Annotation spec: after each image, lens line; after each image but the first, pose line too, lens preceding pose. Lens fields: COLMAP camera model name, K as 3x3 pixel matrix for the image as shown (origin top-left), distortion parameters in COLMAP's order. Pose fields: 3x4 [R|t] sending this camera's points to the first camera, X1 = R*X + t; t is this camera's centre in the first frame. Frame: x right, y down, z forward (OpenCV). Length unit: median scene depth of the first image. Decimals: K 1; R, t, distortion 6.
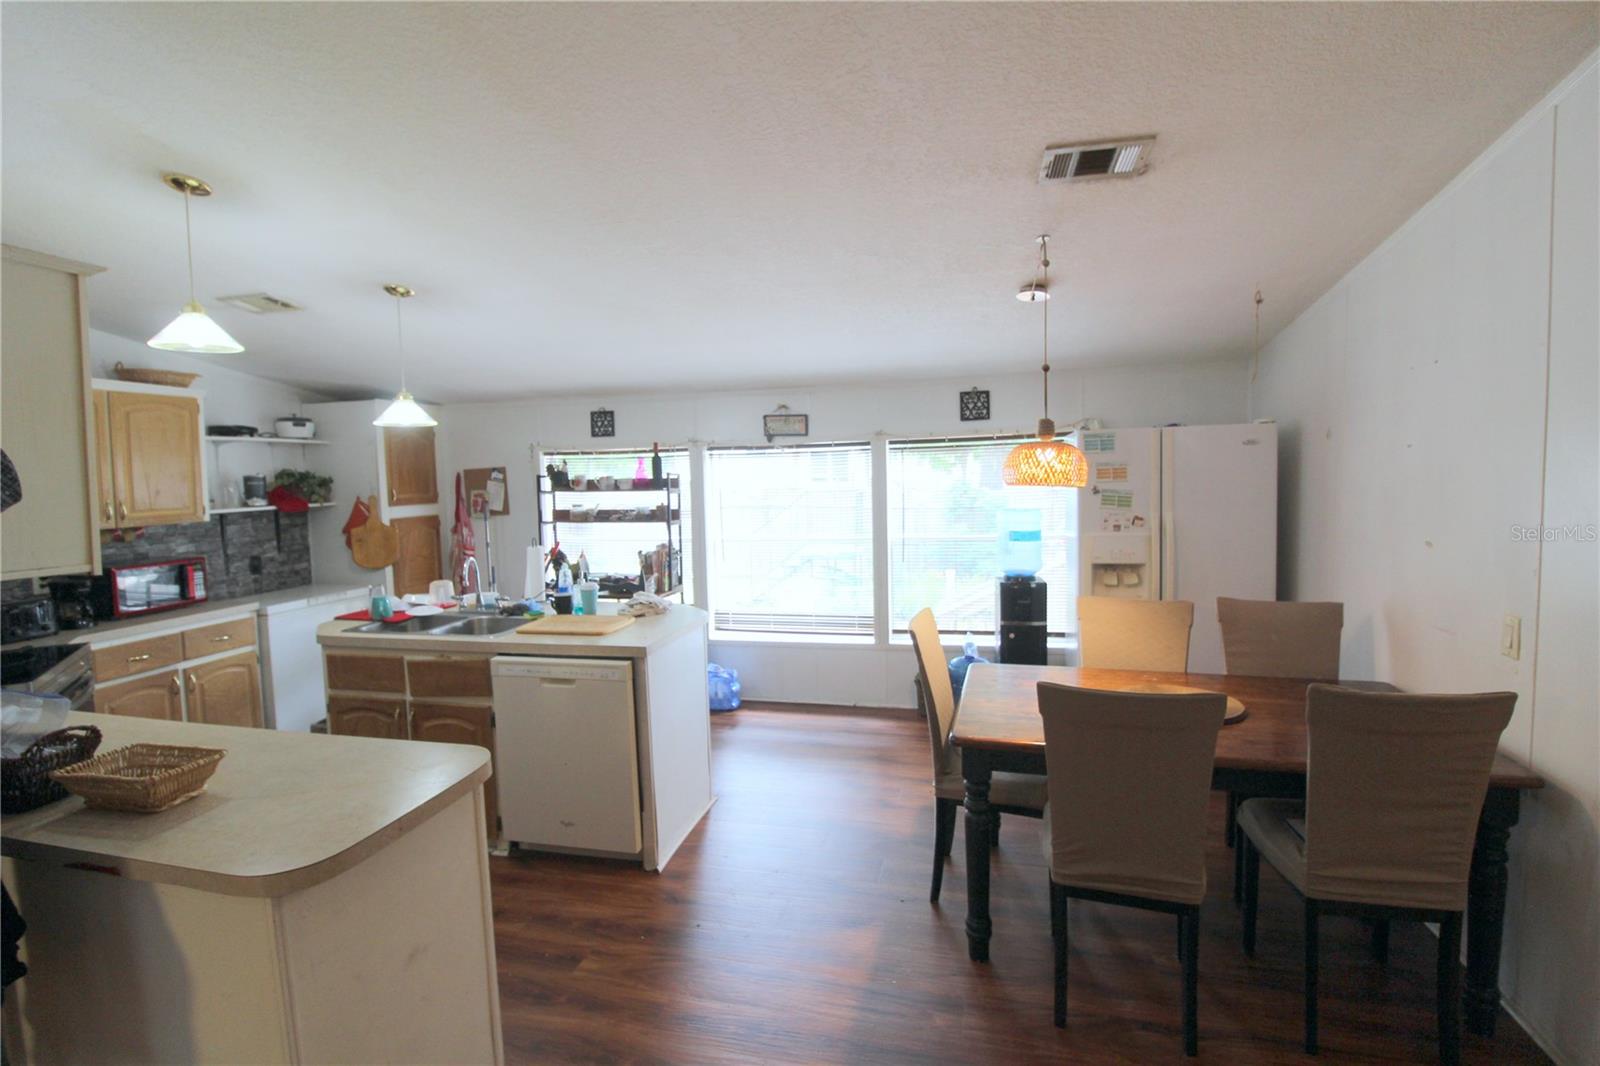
lens RADIAL K [[753.4, 0, 799.1], [0, 753.4, 526.2], [0, 0, 1]] dist [-0.008450, -0.001590]
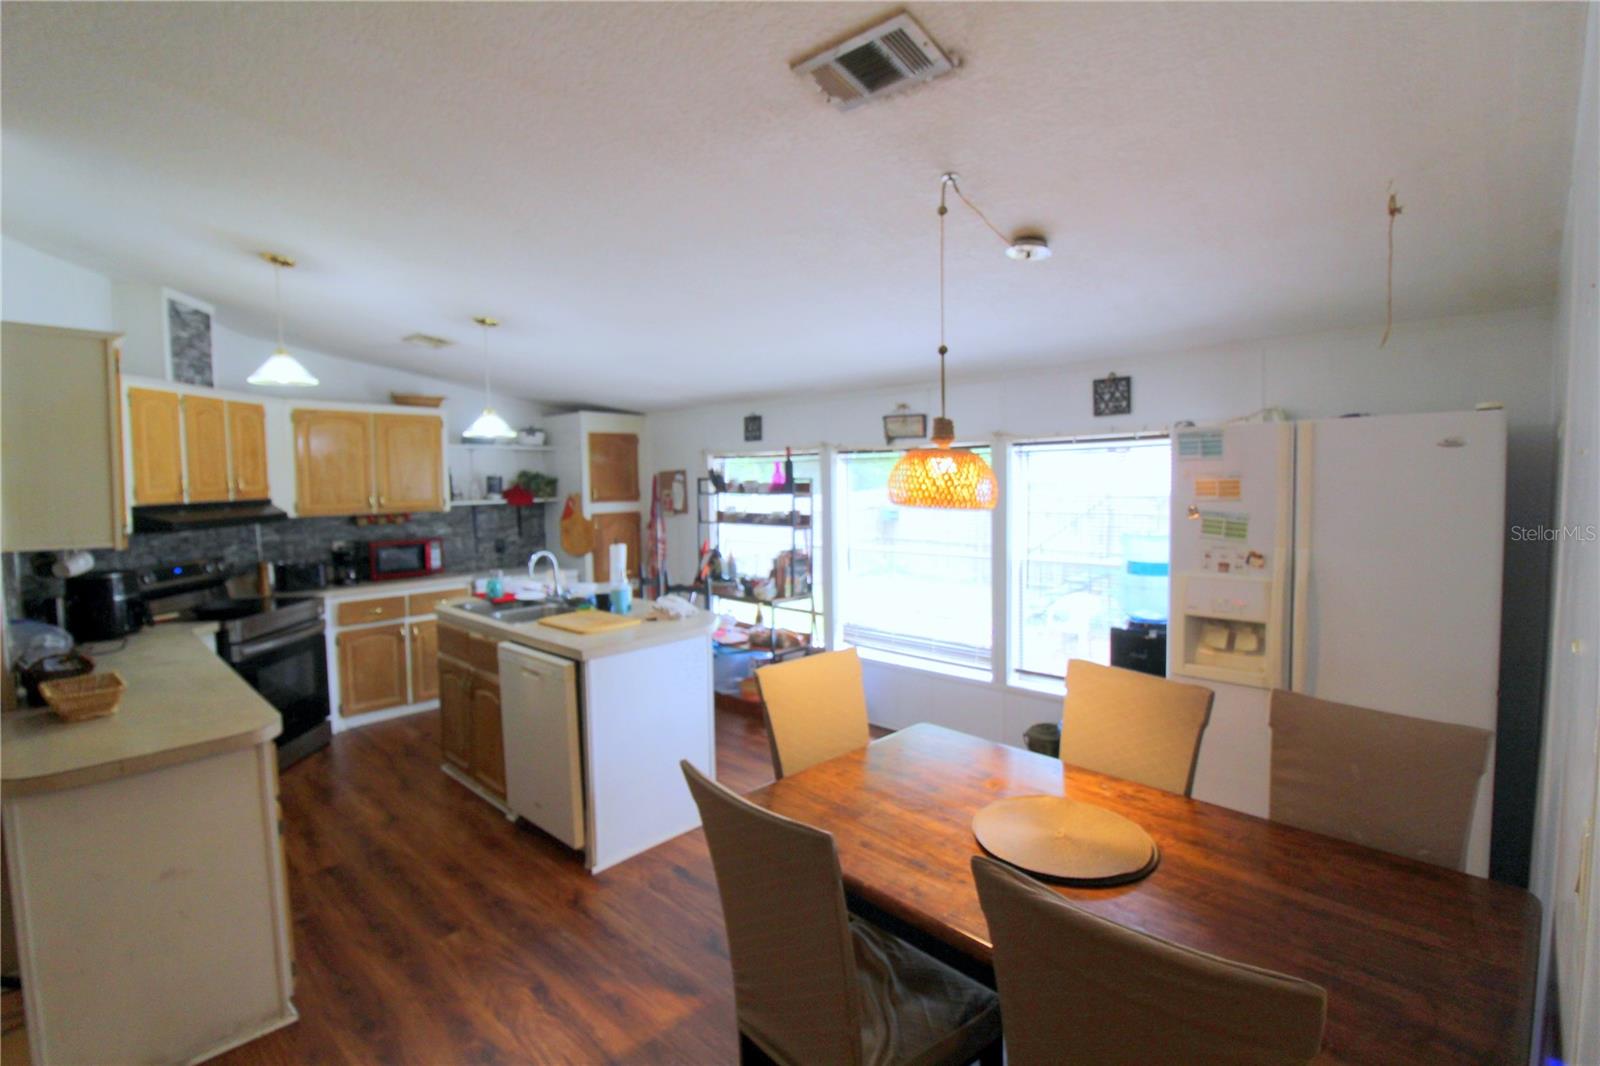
lens RADIAL K [[753.4, 0, 793.8], [0, 753.4, 526.4], [0, 0, 1]] dist [-0.008450, -0.001590]
pose [[0.863549, 0.045388, -0.502219, 0.331300], [-0.044388, 0.998917, 0.013955, -0.021358], [0.502308, 0.010241, 0.864628, 0.155908]]
